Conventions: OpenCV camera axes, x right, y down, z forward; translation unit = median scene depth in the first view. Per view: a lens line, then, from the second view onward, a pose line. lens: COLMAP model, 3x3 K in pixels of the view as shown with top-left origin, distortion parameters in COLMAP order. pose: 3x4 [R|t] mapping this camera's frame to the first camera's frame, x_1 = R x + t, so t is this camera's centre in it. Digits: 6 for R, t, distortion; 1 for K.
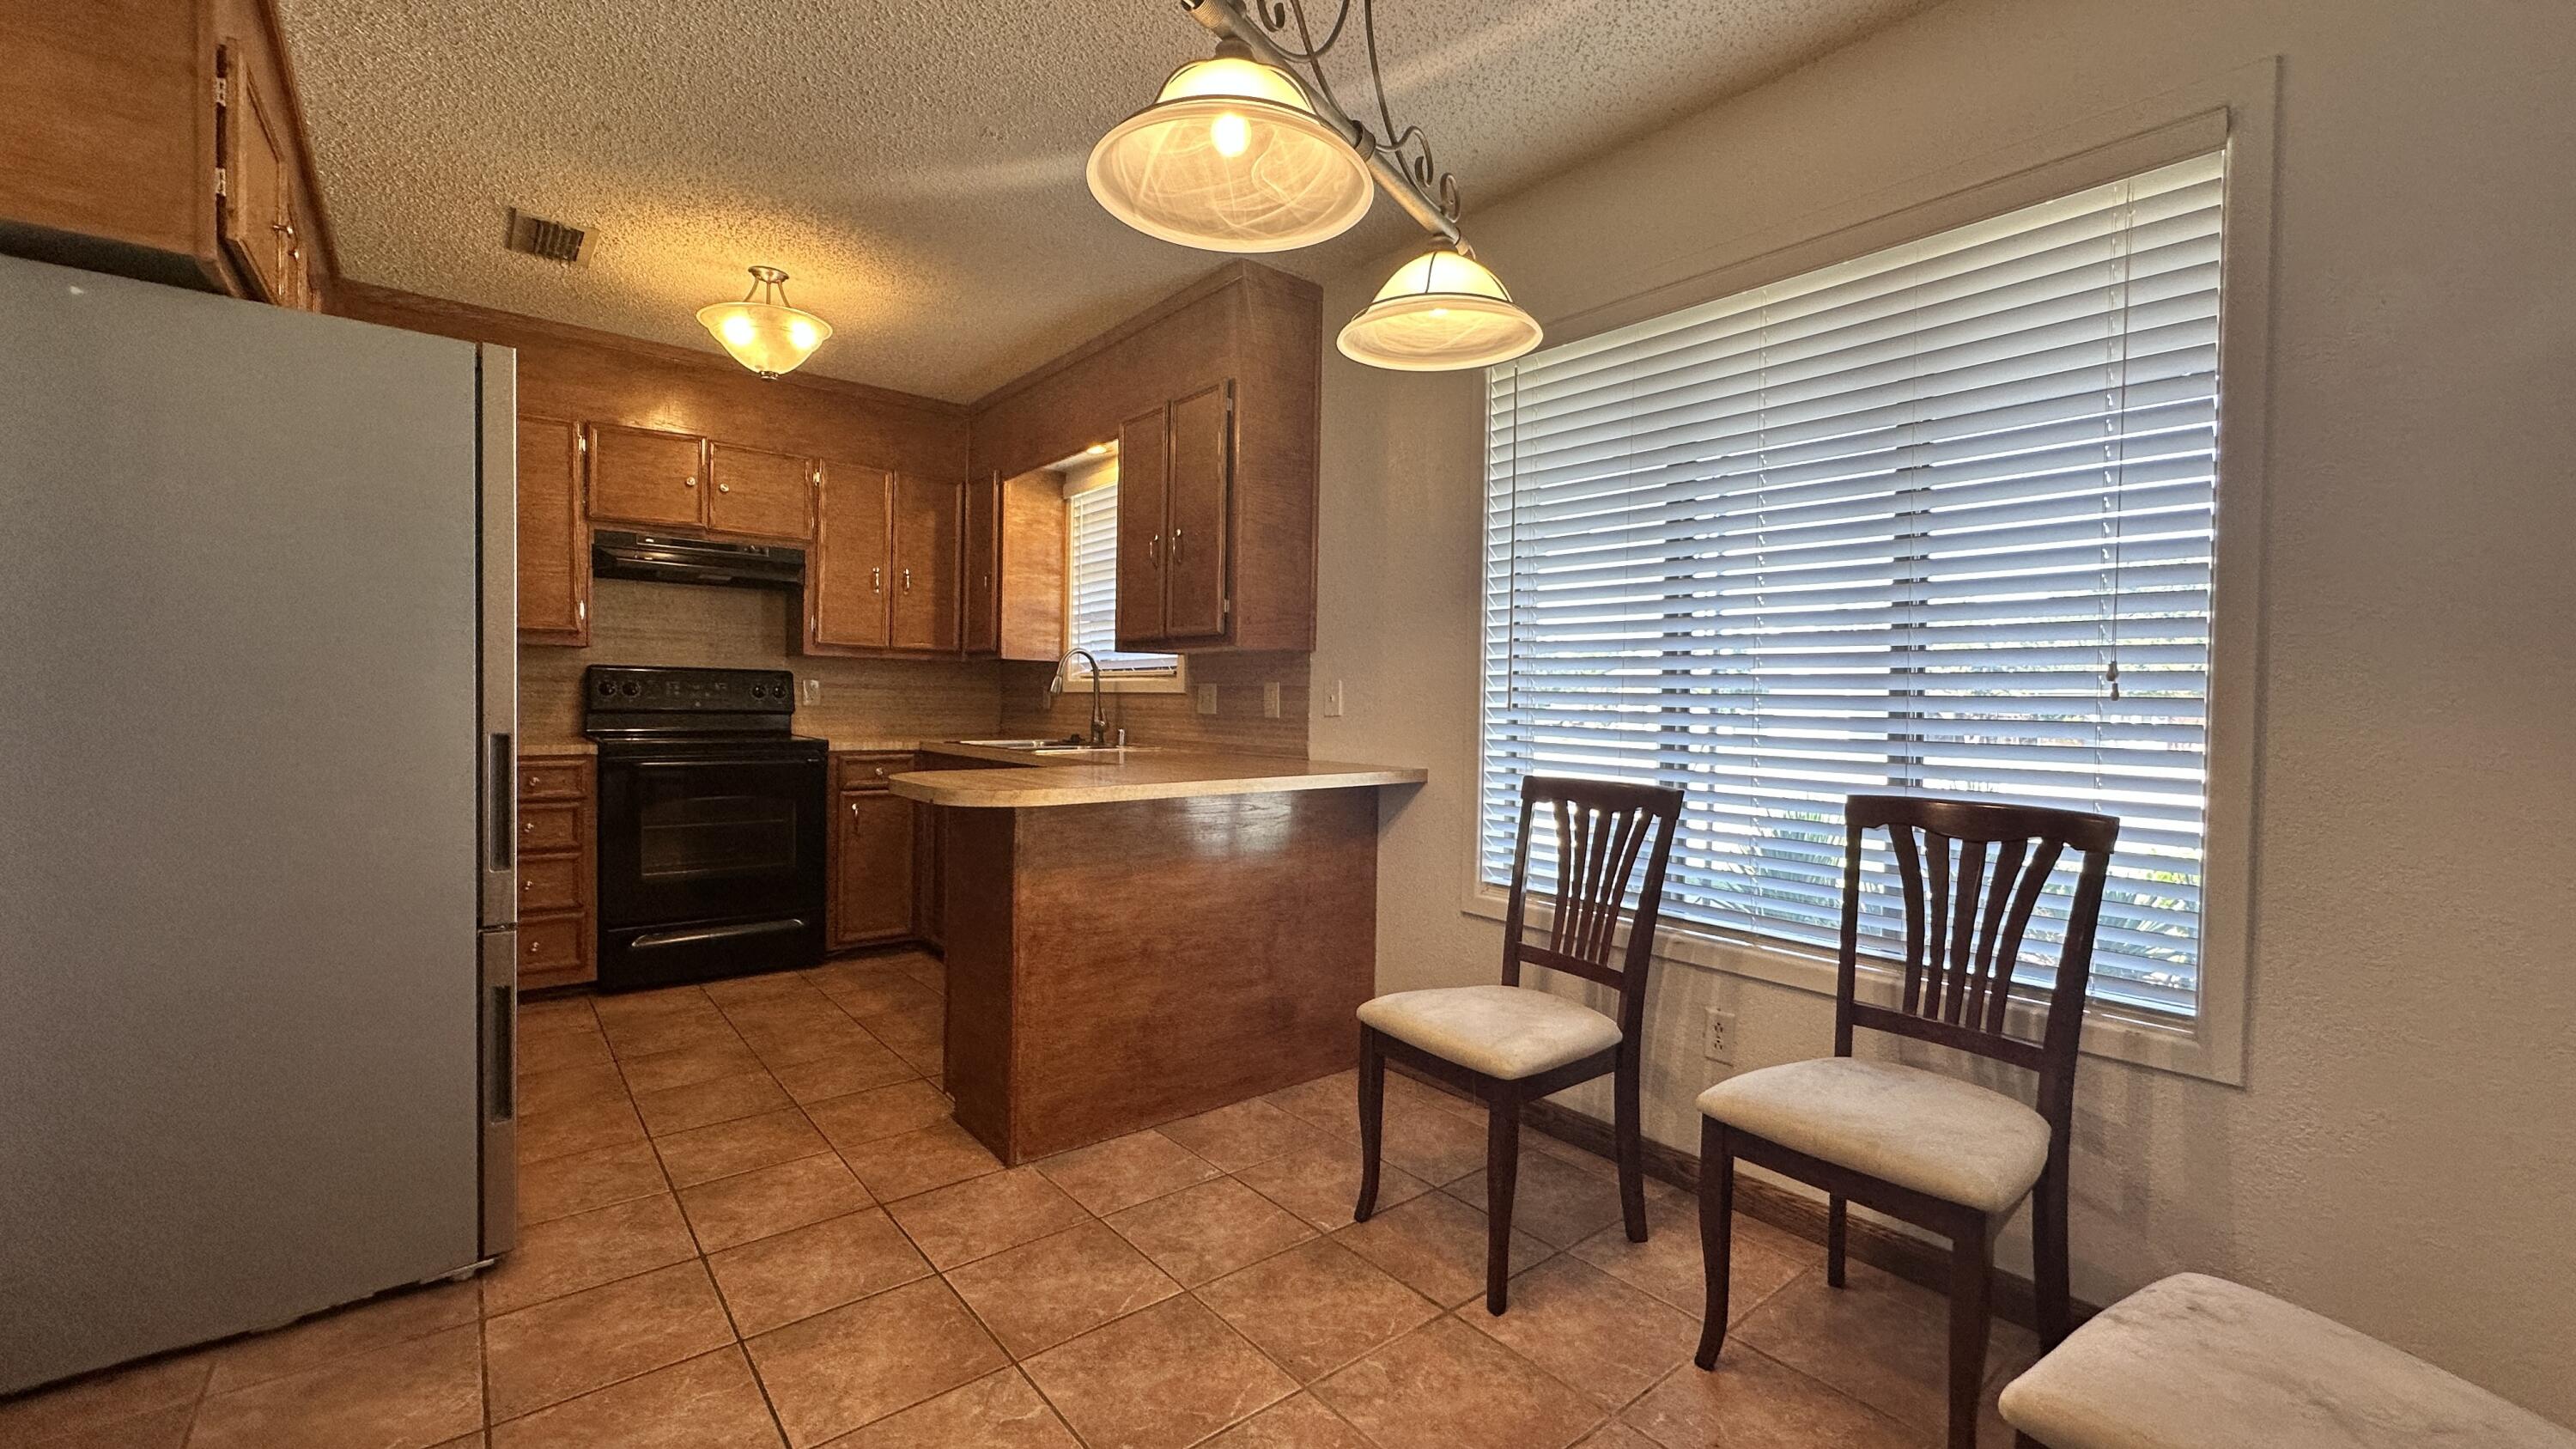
lens RADIAL K [[1025.7, 0, 1286.3], [0, 1025.7, 717.7], [0, 0, 1]] dist [-0.001156, 0.000217]
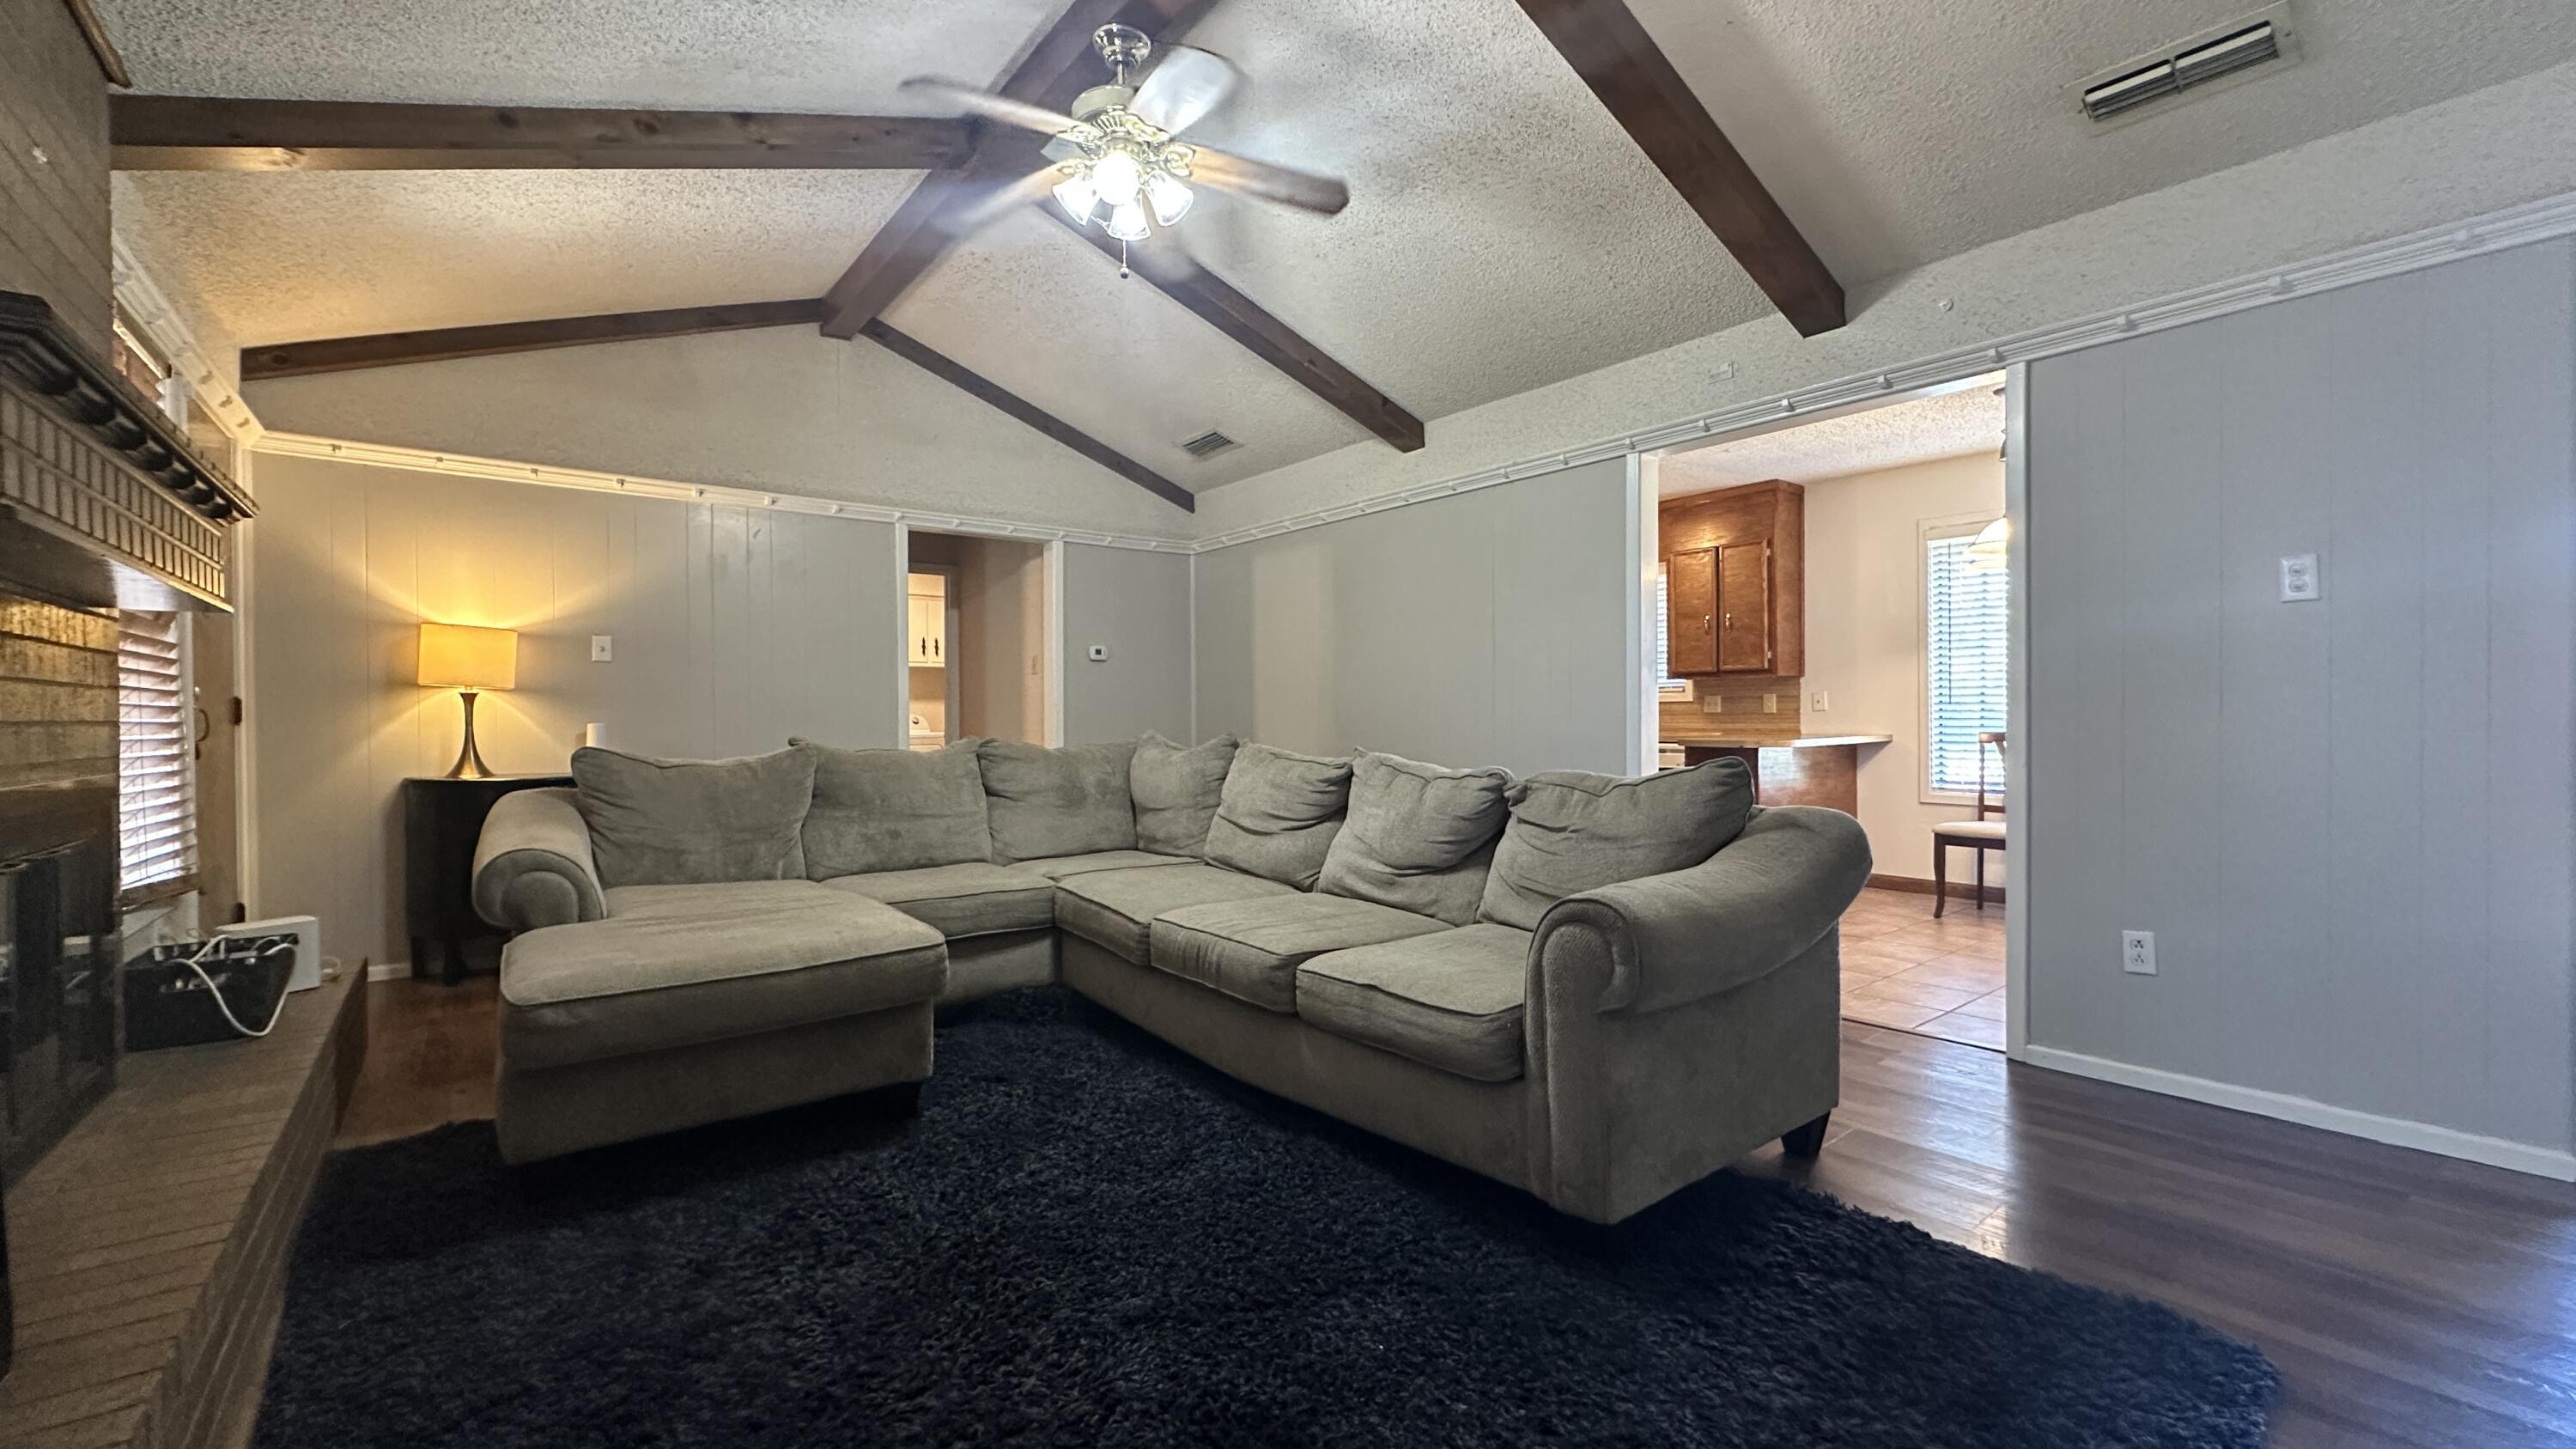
lens RADIAL K [[1025.7, 0, 1284.6], [0, 1025.7, 720.1], [0, 0, 1]] dist [-0.001156, 0.000217]
pose [[0.999444, -0.021757, -0.025258, -0.713825], [0.021298, 0.999606, -0.018303, 0.023984], [0.025646, 0.017755, 0.999513, -0.740660]]
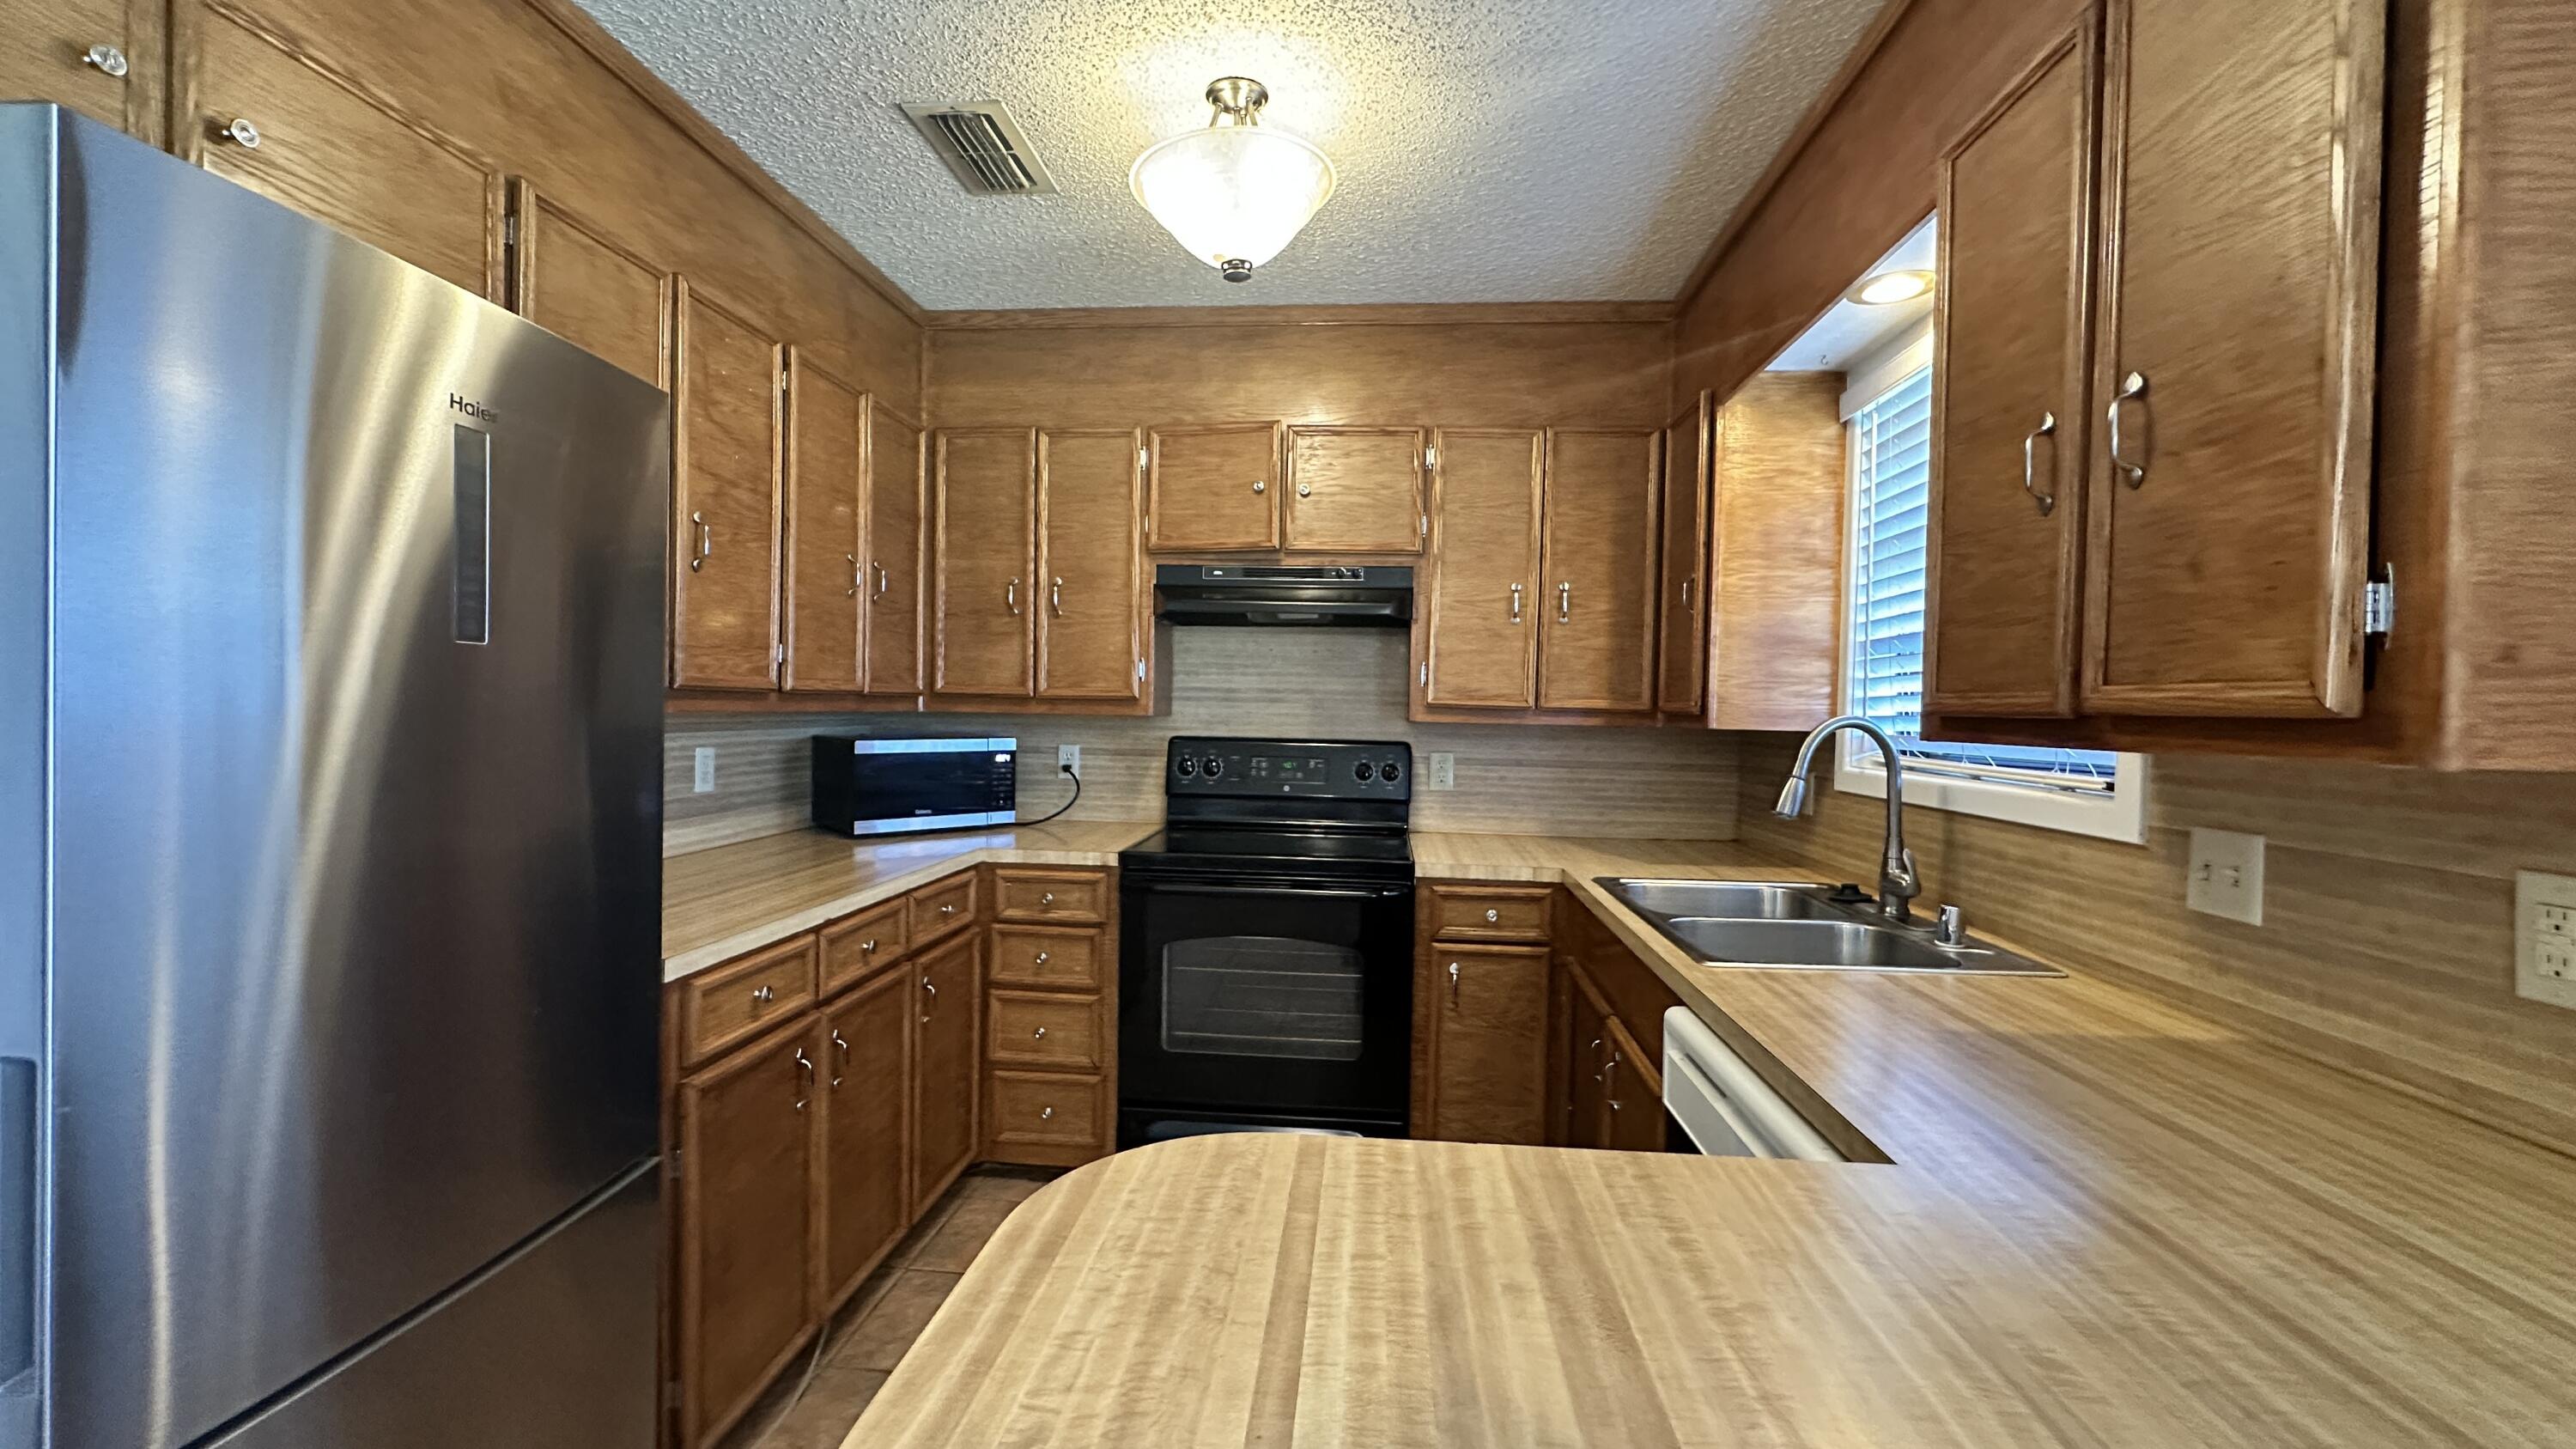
lens RADIAL K [[1025.7, 0, 1291.2], [0, 1025.7, 723.7], [0, 0, 1]] dist [-0.001156, 0.000217]
pose [[0.714269, 0.009144, -0.699812, -0.055911], [-0.019496, 0.999787, -0.006835, -0.056185], [0.699600, 0.018525, 0.714294, 0.483544]]
